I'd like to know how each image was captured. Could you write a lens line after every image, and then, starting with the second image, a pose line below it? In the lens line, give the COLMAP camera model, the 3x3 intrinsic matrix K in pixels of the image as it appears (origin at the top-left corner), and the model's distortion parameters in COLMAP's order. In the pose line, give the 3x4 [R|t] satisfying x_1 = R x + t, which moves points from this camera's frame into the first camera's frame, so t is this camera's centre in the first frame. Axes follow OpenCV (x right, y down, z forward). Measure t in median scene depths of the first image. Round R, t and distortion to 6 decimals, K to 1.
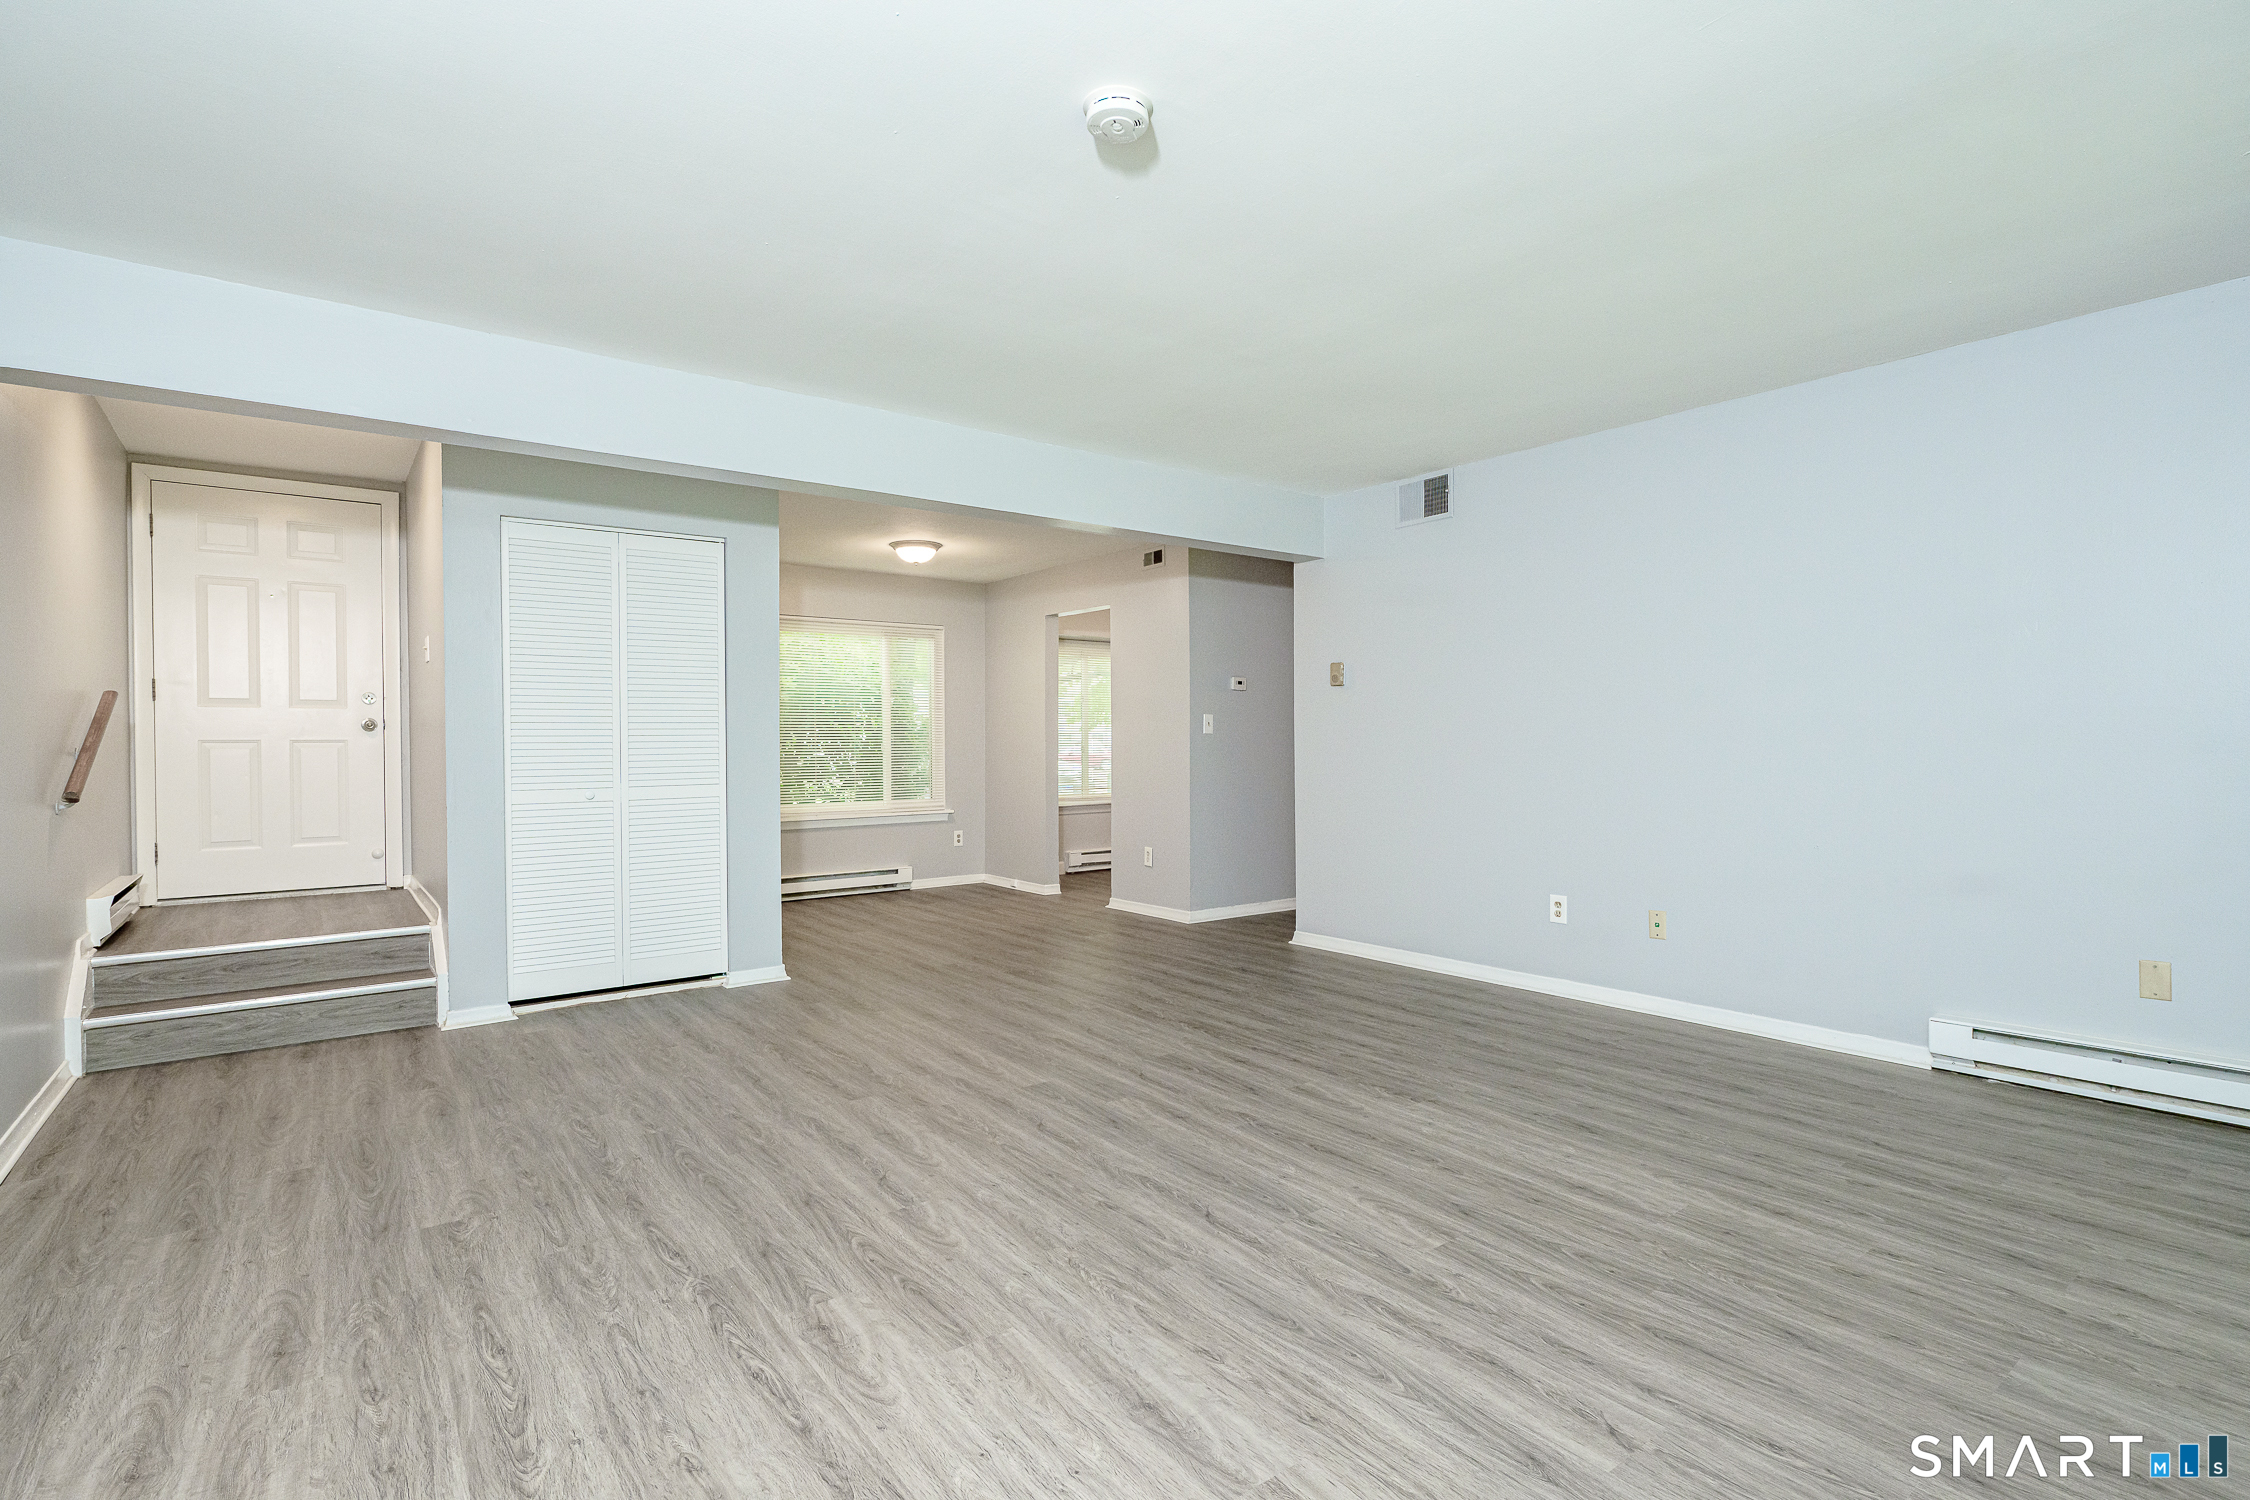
lens RADIAL K [[1061.6, 0, 1128.7], [0, 1061.6, 754.3], [0, 0, 1]] dist [-0.004554, -0.001644]
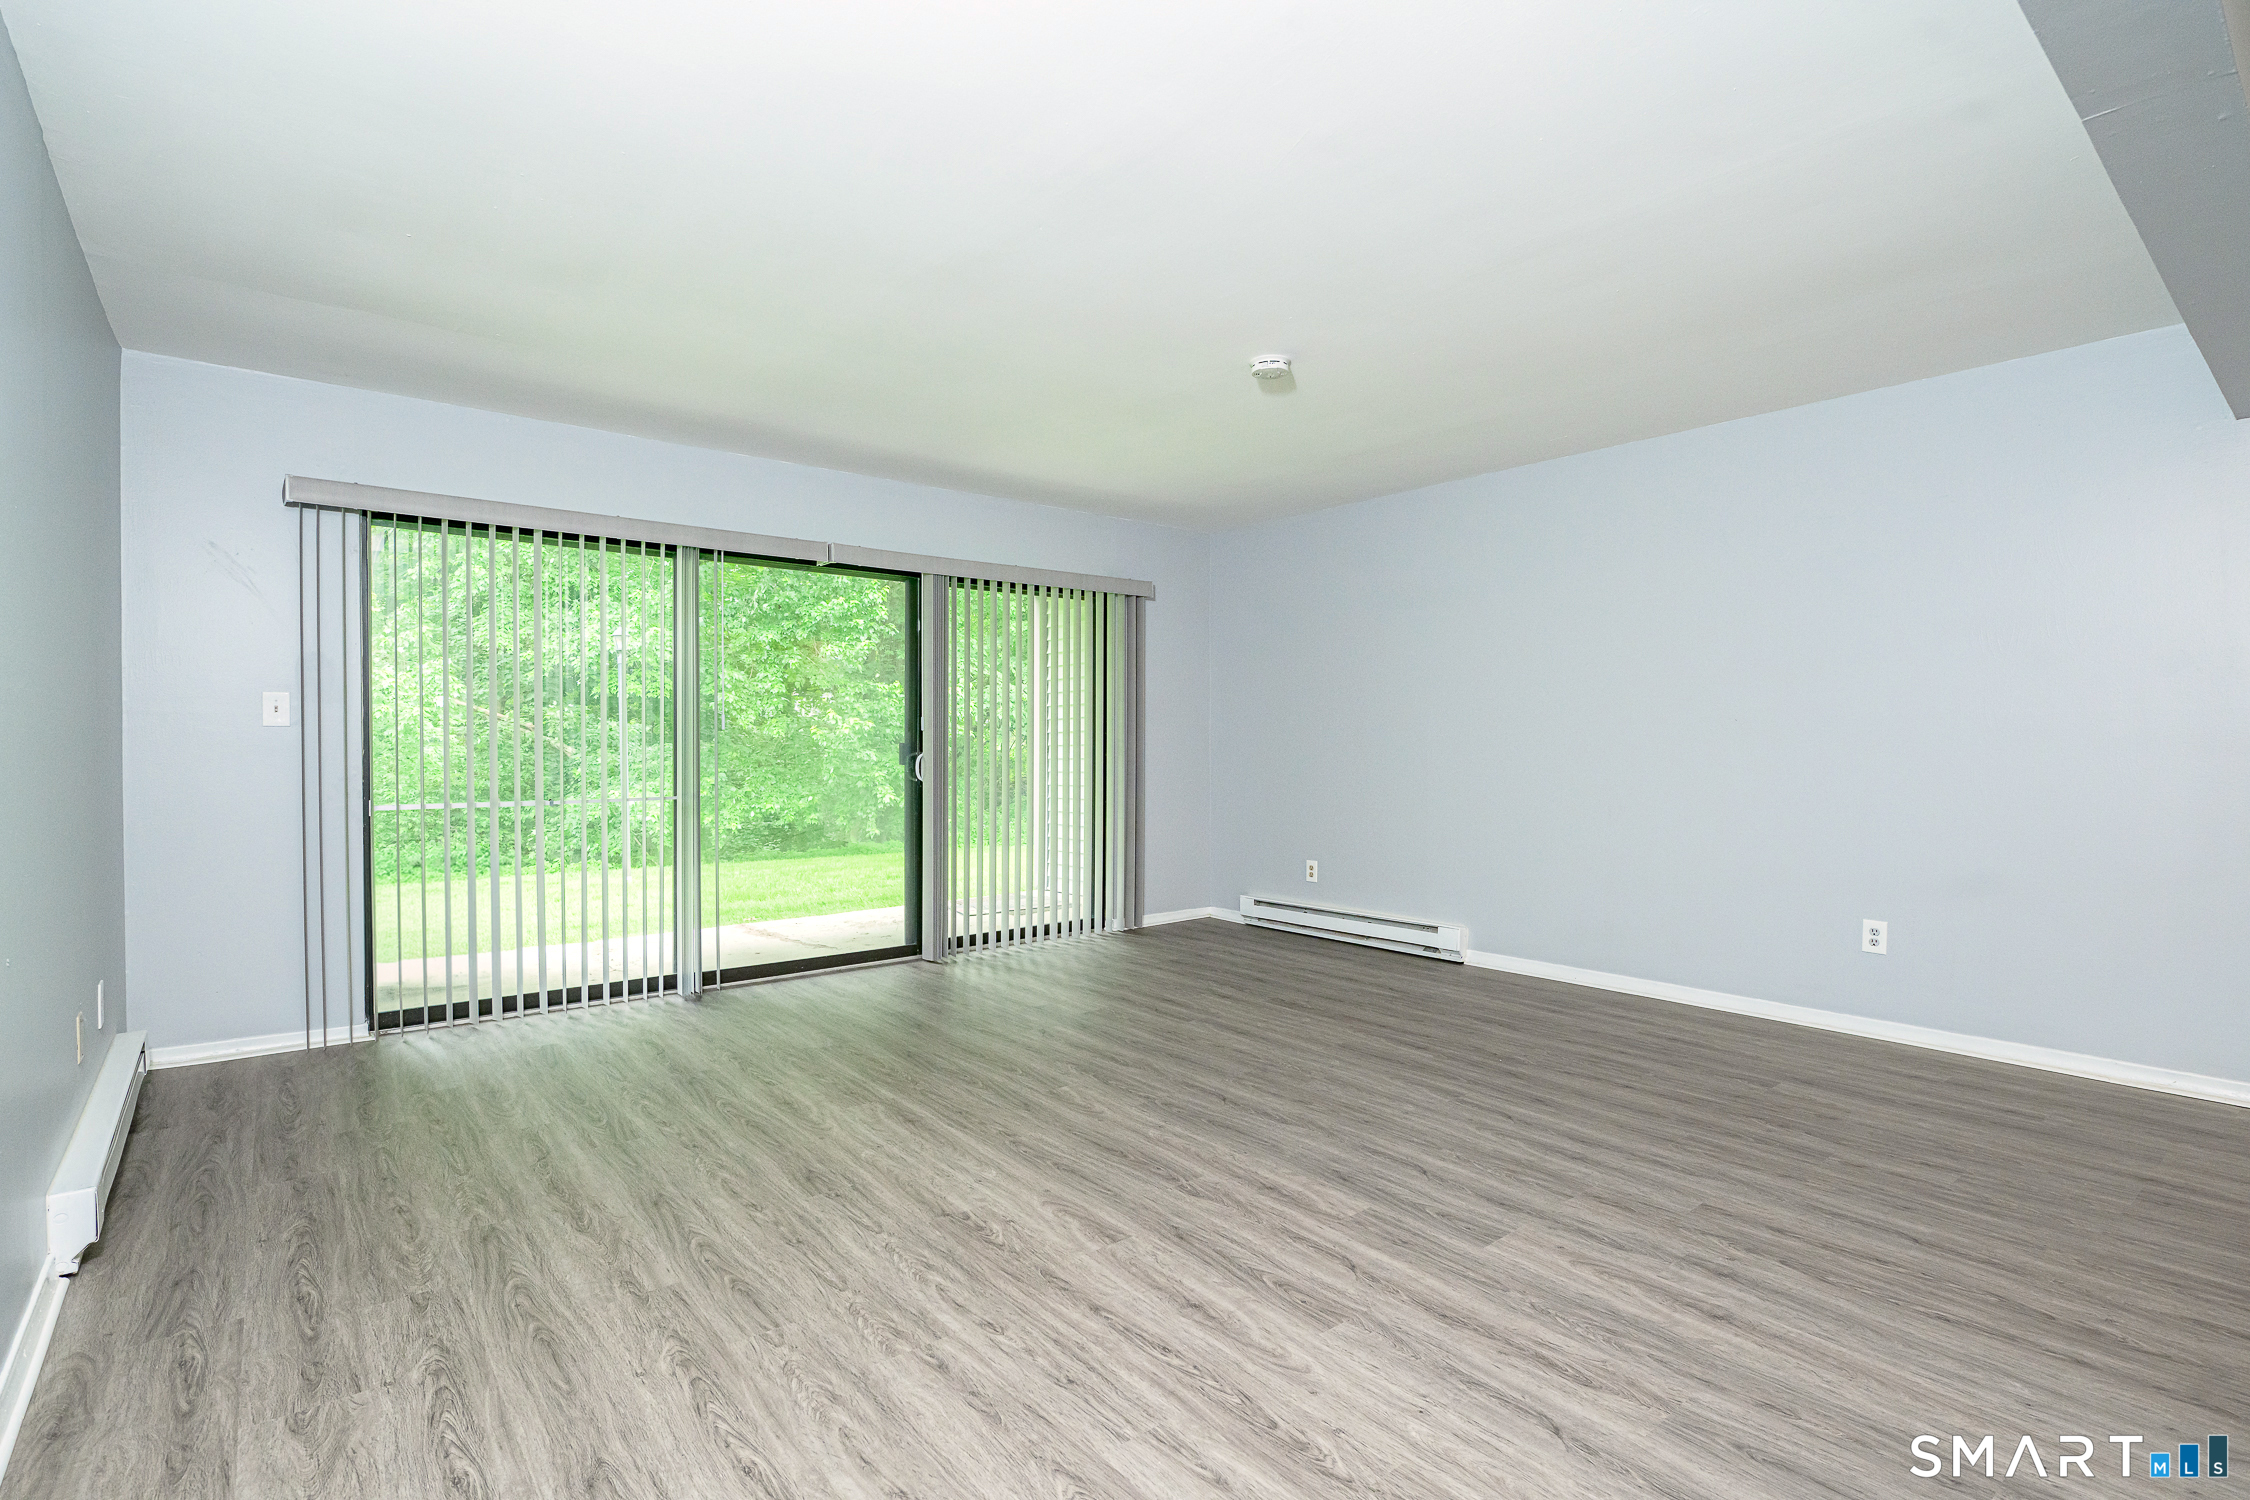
lens RADIAL K [[1061.6, 0, 1124.7], [0, 1061.6, 748.5], [0, 0, 1]] dist [-0.004554, -0.001644]
pose [[-0.999614, 0.006762, -0.026944, 0.182925], [0.006252, 0.999800, 0.018974, -0.020783], [0.027067, 0.018798, -0.999457, 1.830573]]
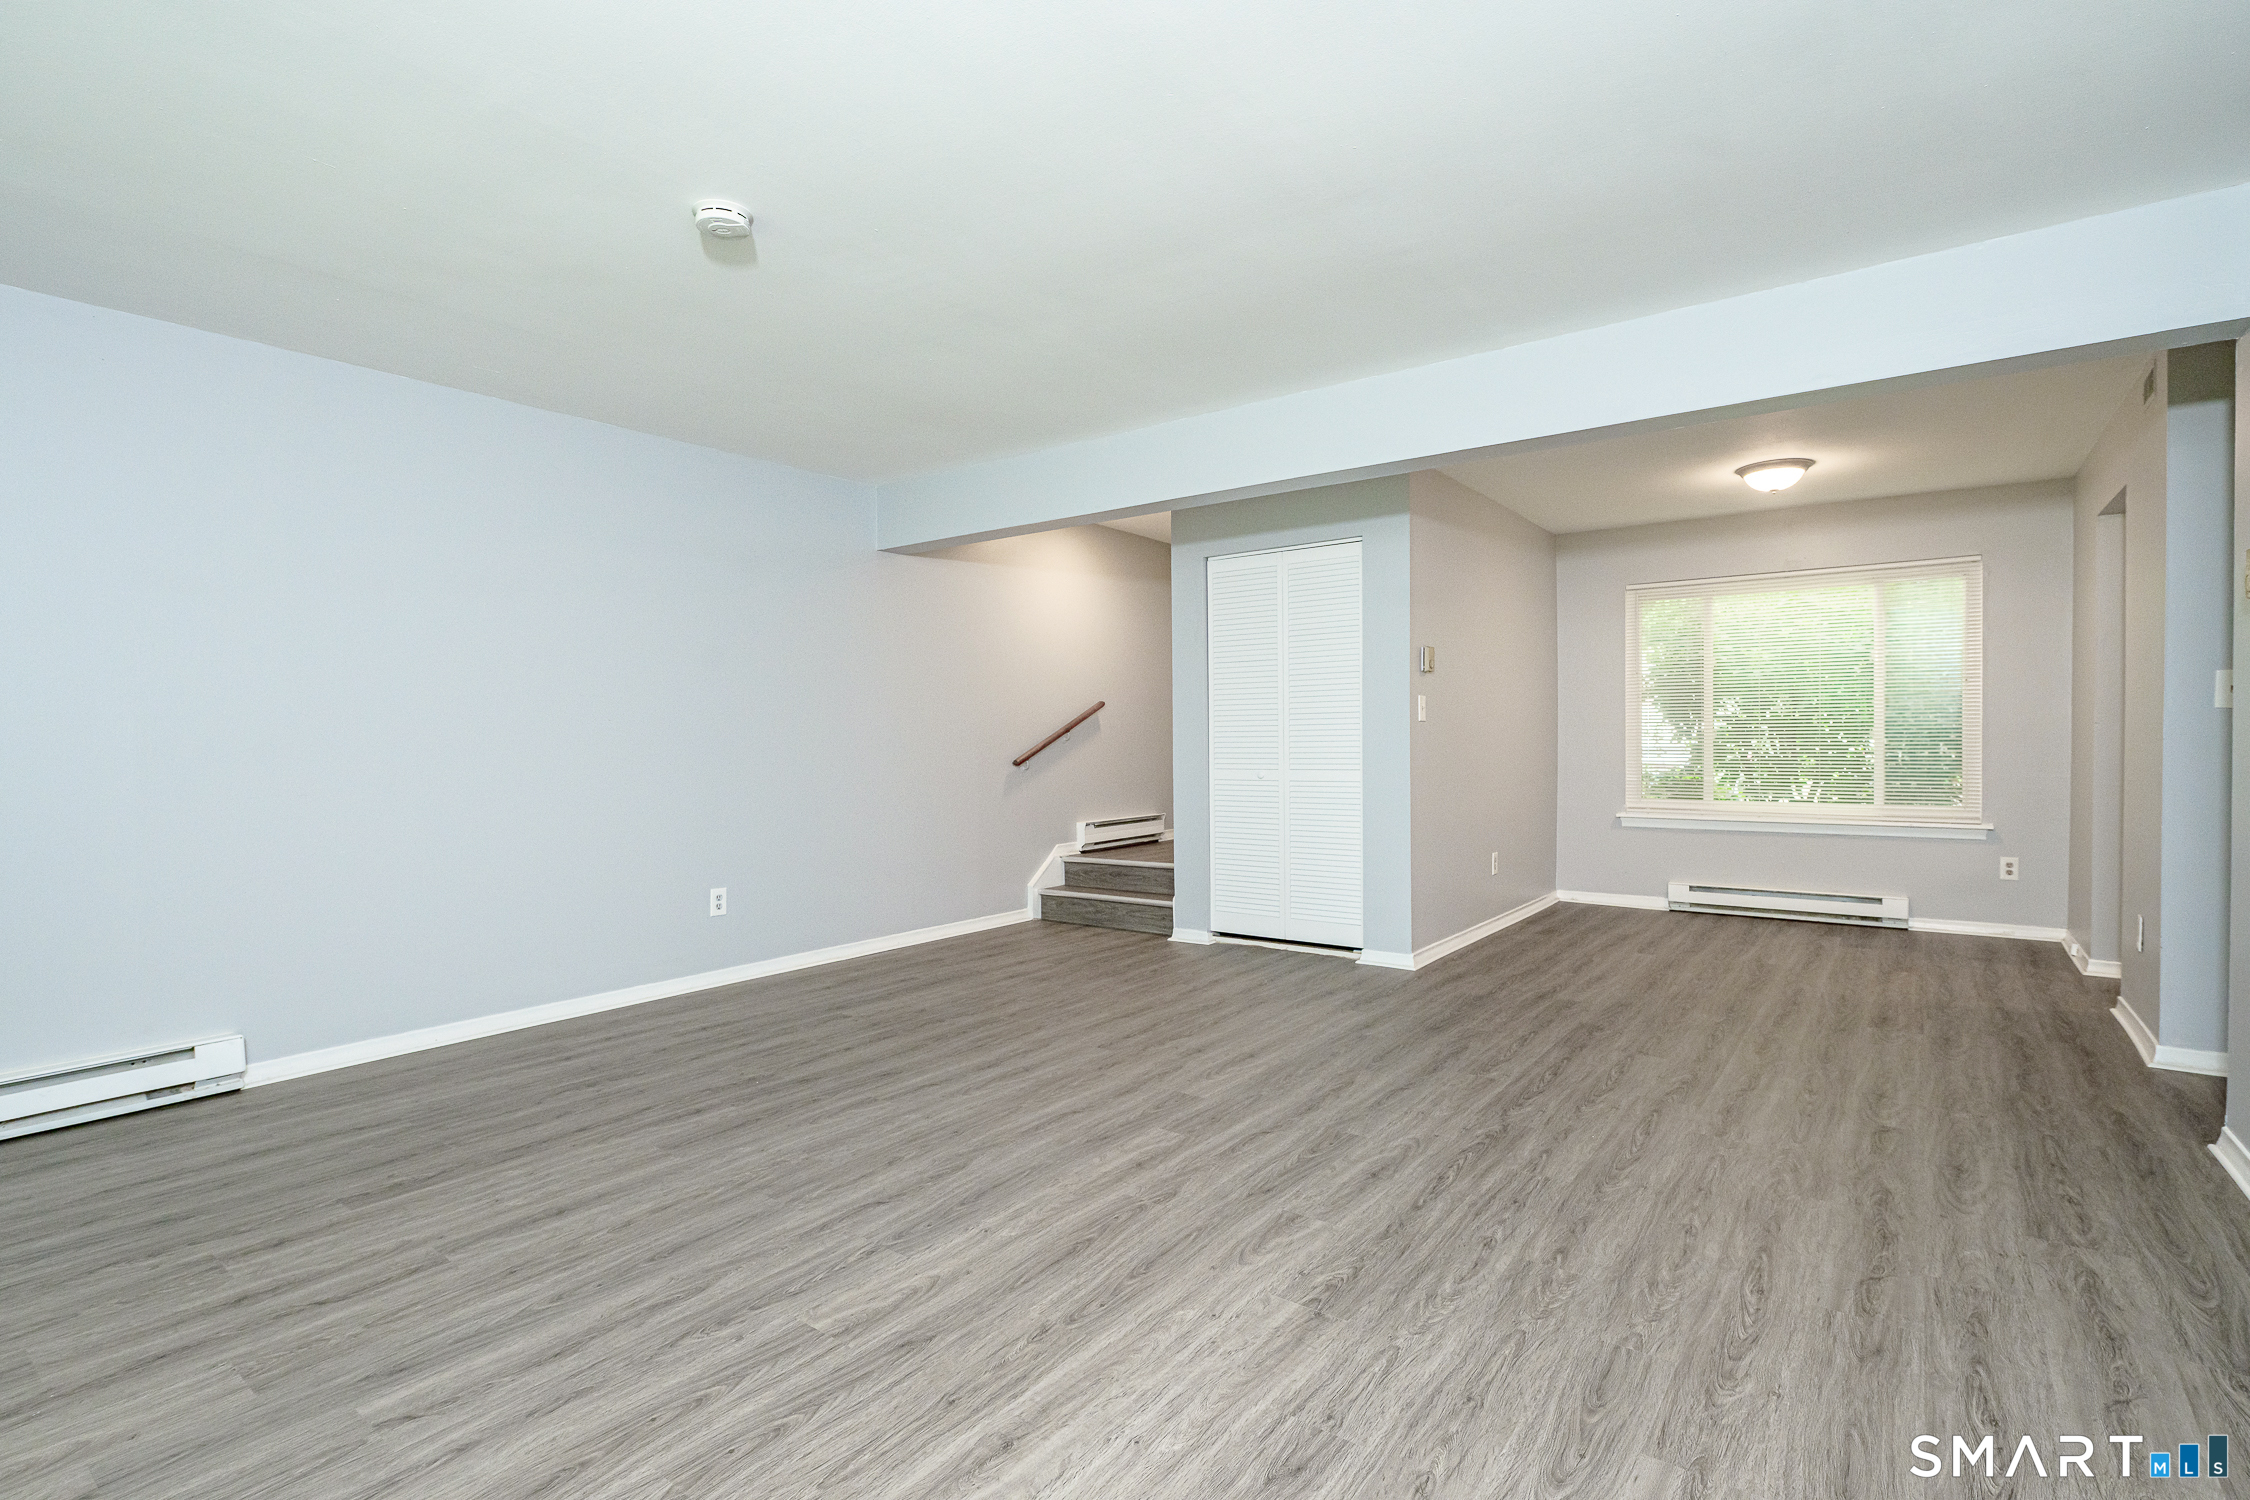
lens RADIAL K [[1061.6, 0, 1129.3], [0, 1061.6, 739.0], [0, 0, 1]] dist [-0.004554, -0.001644]
pose [[0.273670, 0.006615, -0.961801, 0.883095], [-0.003601, 0.999976, 0.005853, -0.012471], [0.961817, 0.001862, 0.273687, 0.755227]]
